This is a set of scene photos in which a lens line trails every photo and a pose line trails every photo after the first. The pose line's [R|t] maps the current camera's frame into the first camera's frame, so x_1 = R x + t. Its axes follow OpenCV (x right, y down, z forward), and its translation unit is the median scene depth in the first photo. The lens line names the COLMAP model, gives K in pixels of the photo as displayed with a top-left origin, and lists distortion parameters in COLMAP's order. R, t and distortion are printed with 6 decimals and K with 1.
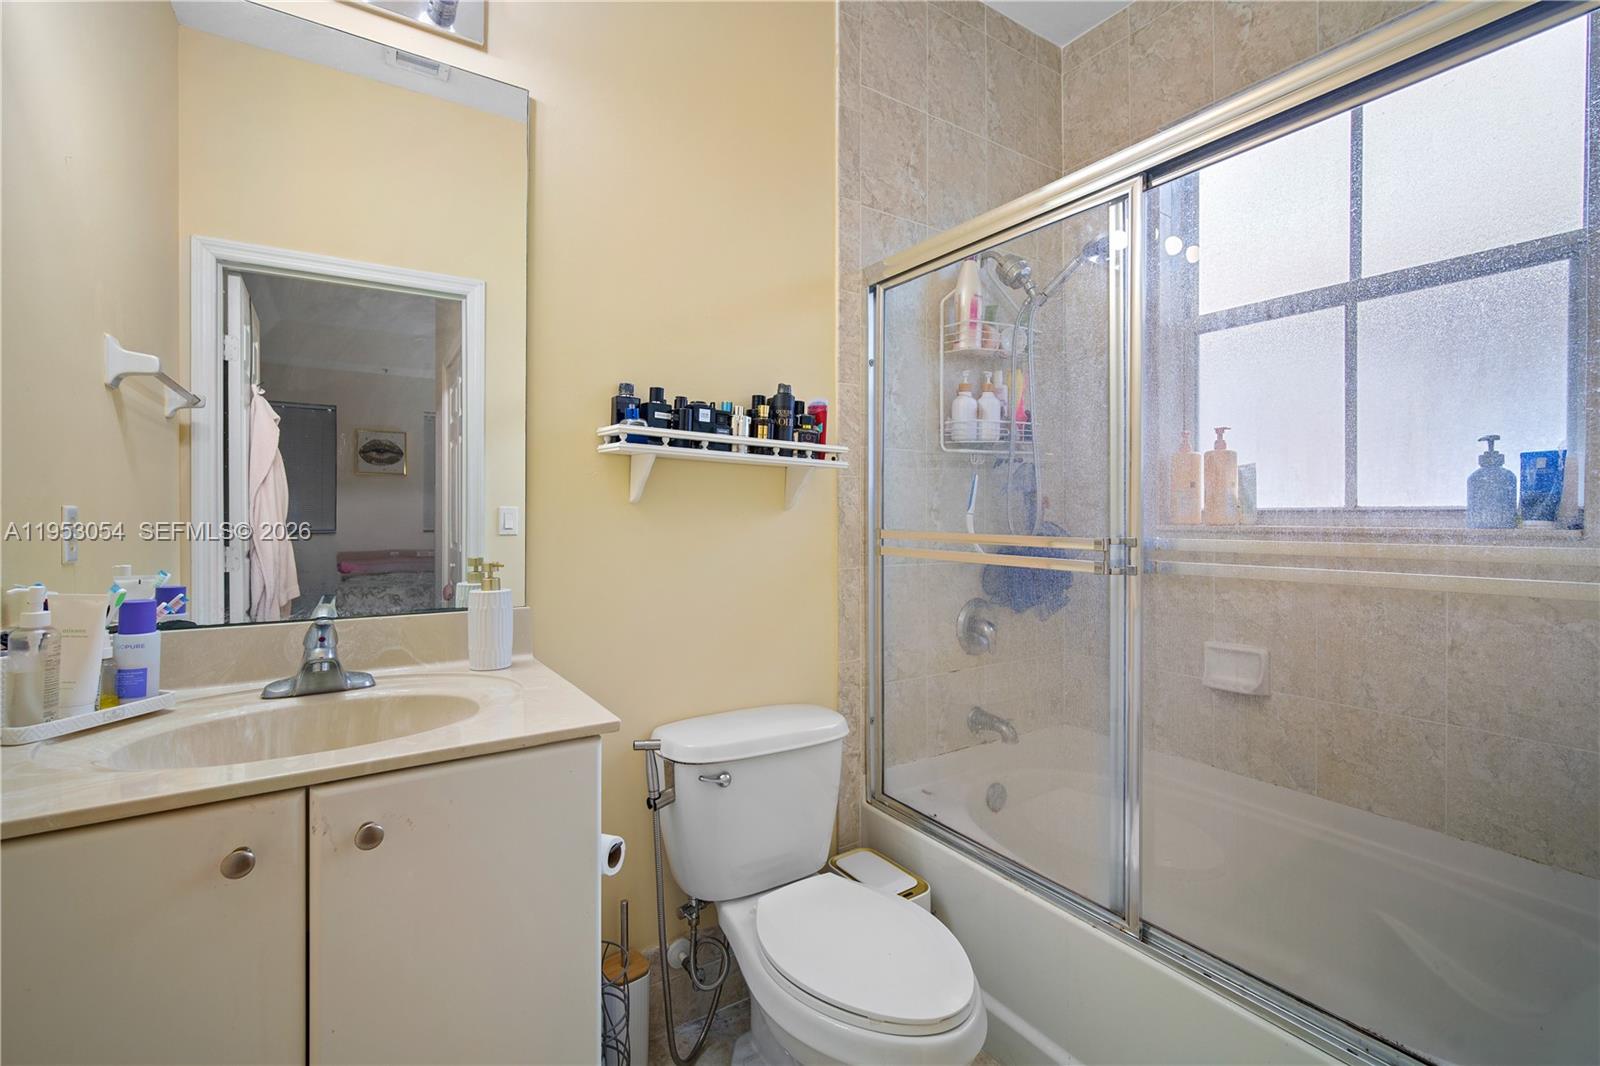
lens RADIAL K [[697.1, 0, 796.5], [0, 697.1, 534.2], [0, 0, 1]] dist [-0.004303, 0.001001]
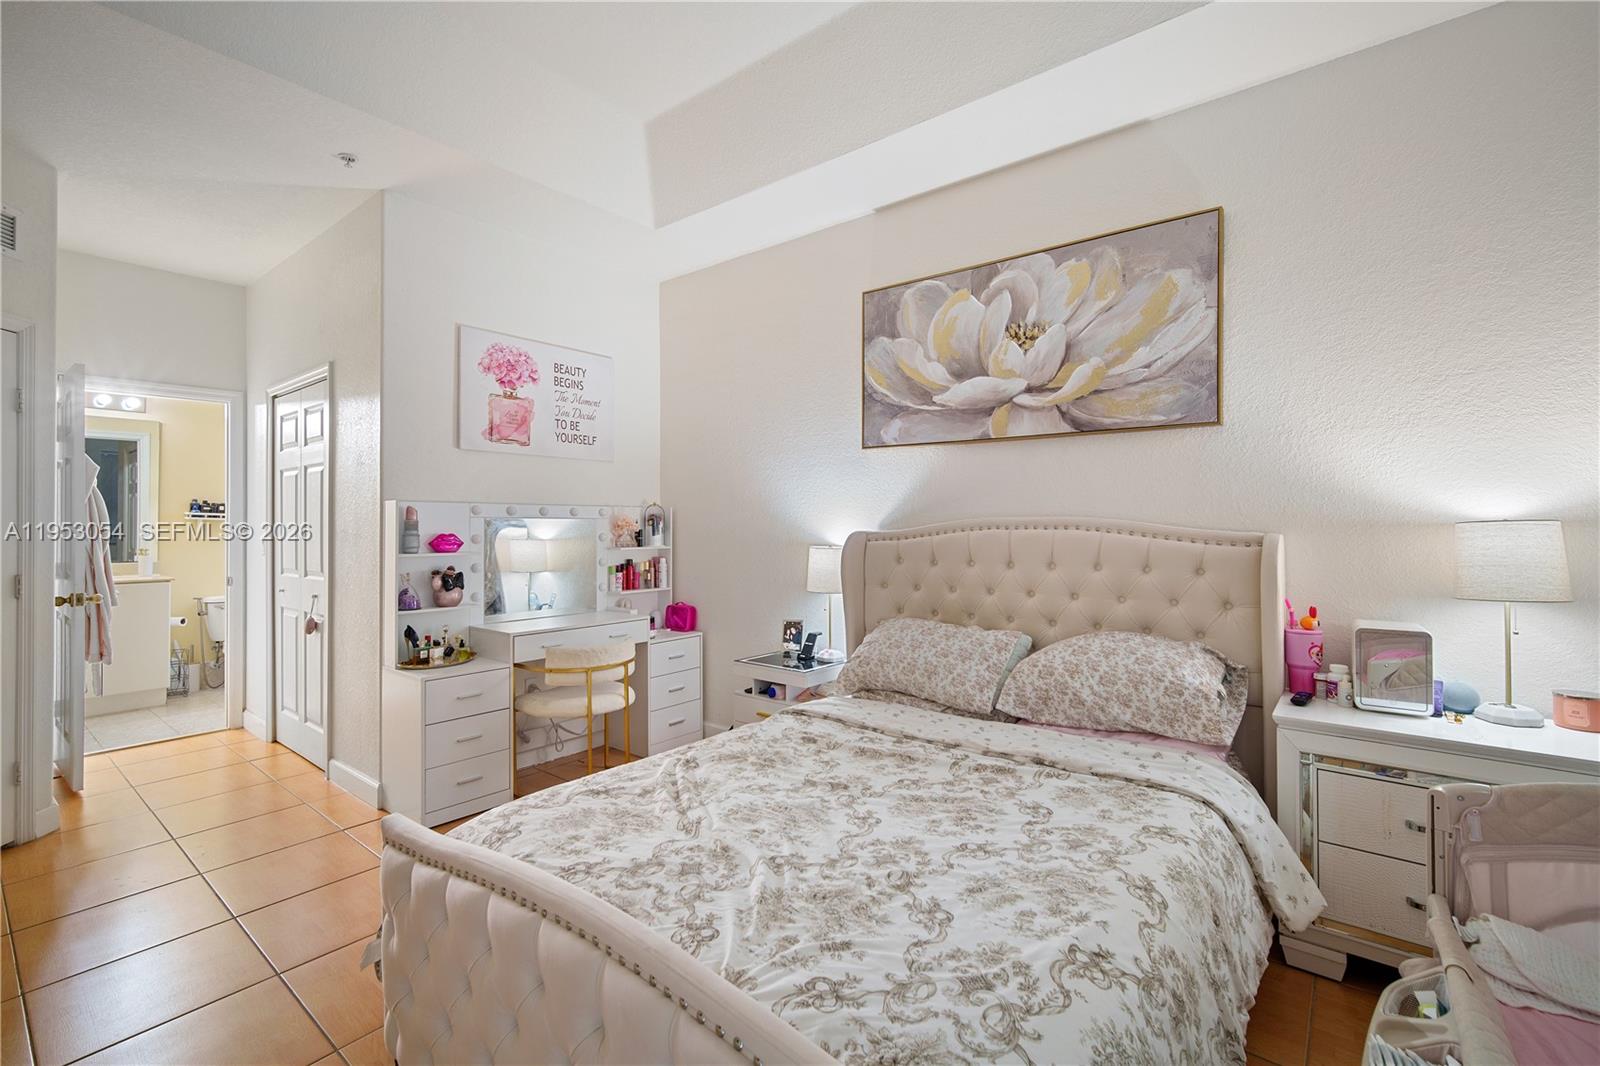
lens RADIAL K [[697.1, 0, 796.5], [0, 697.1, 534.2], [0, 0, 1]] dist [-0.004303, 0.001001]
pose [[0.951061, 0.005700, 0.308950, 2.912907], [-0.006198, 0.999981, 0.000630, -0.111132], [-0.308940, -0.002514, 0.951078, -6.114298]]
